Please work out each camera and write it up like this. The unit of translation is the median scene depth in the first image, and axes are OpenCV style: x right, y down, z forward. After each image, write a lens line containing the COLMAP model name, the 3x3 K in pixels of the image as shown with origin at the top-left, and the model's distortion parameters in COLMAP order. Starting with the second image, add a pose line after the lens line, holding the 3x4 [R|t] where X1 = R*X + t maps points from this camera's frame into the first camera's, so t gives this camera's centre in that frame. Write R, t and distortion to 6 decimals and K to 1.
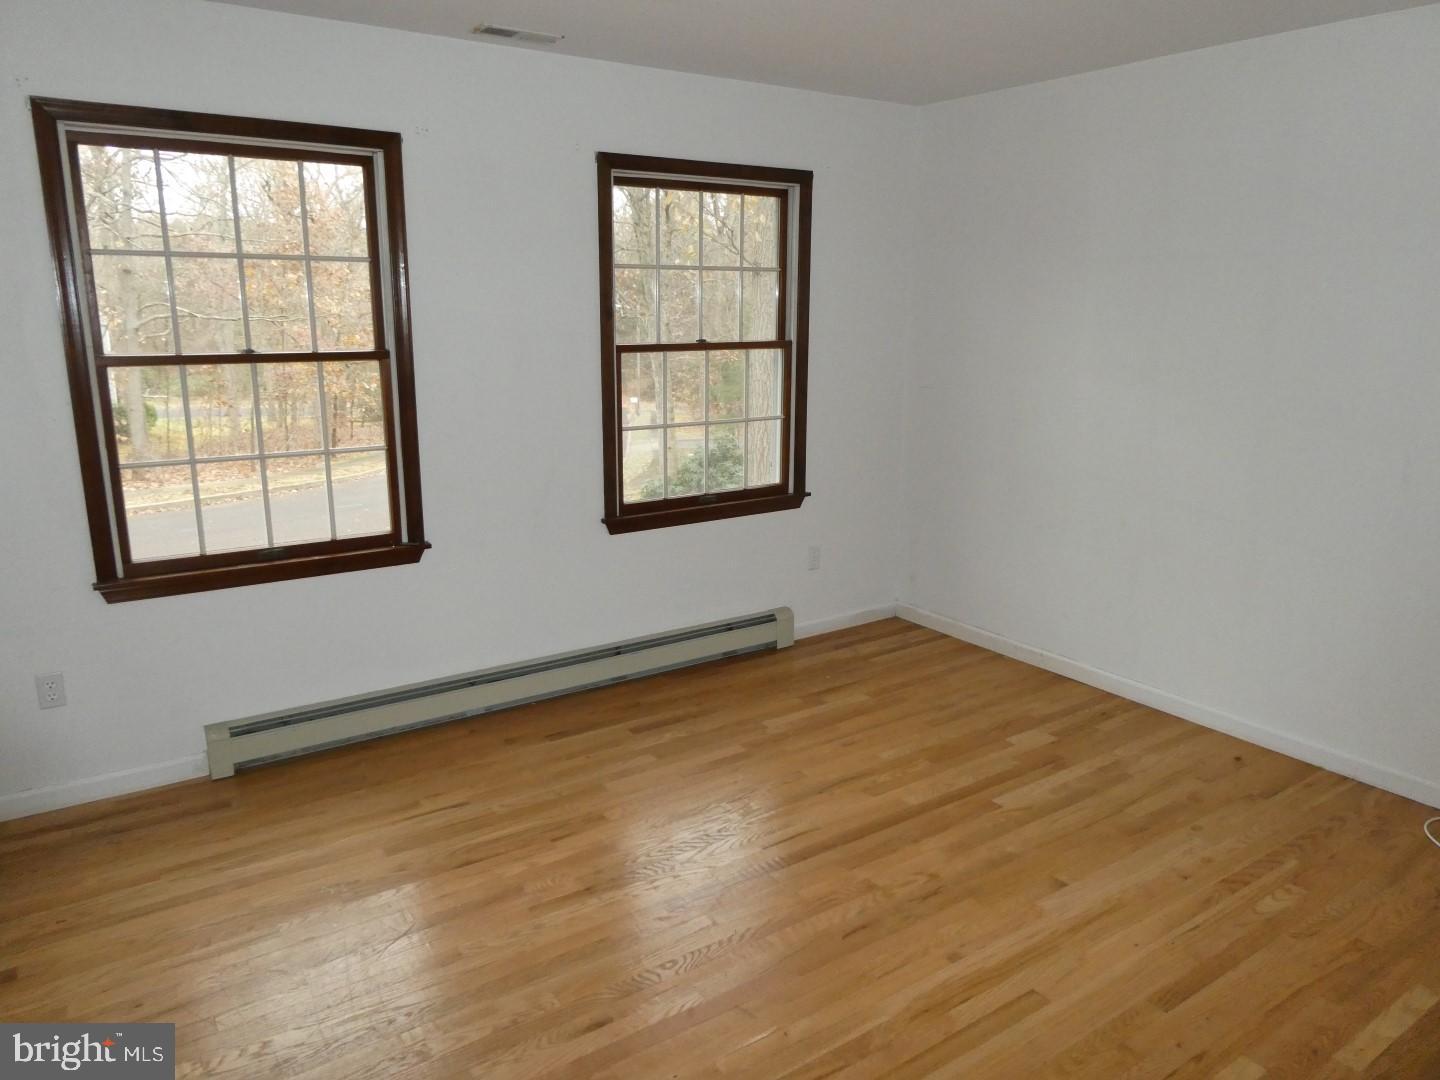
lens RADIAL K [[1015.5, 0, 720.0], [0, 1015.5, 540.0], [0, 0, 1]] dist [0.039356, -0.002300]
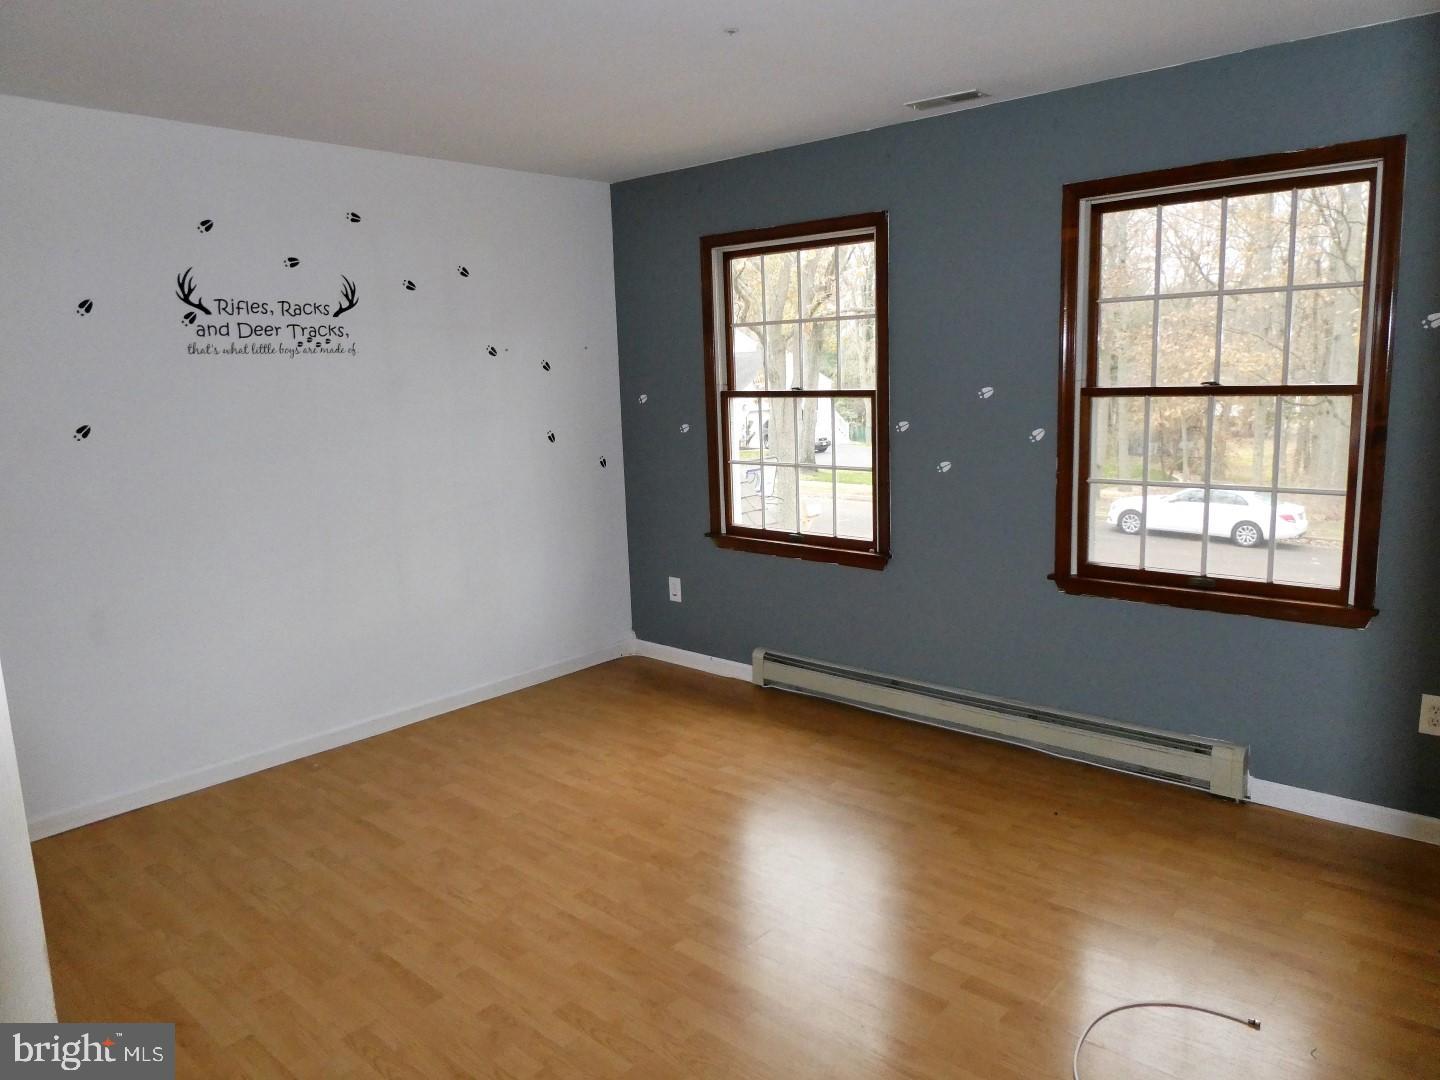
lens RADIAL K [[1023.9, 0, 720.0], [0, 1023.9, 540.0], [0, 0, 1]] dist [-0.012038, 0.013775]
pose [[0.256268, 0.162149, -0.952908, 0.628441], [-0.180365, 0.976537, 0.117664, -0.095904], [0.949629, 0.141717, 0.279501, 0.406598]]
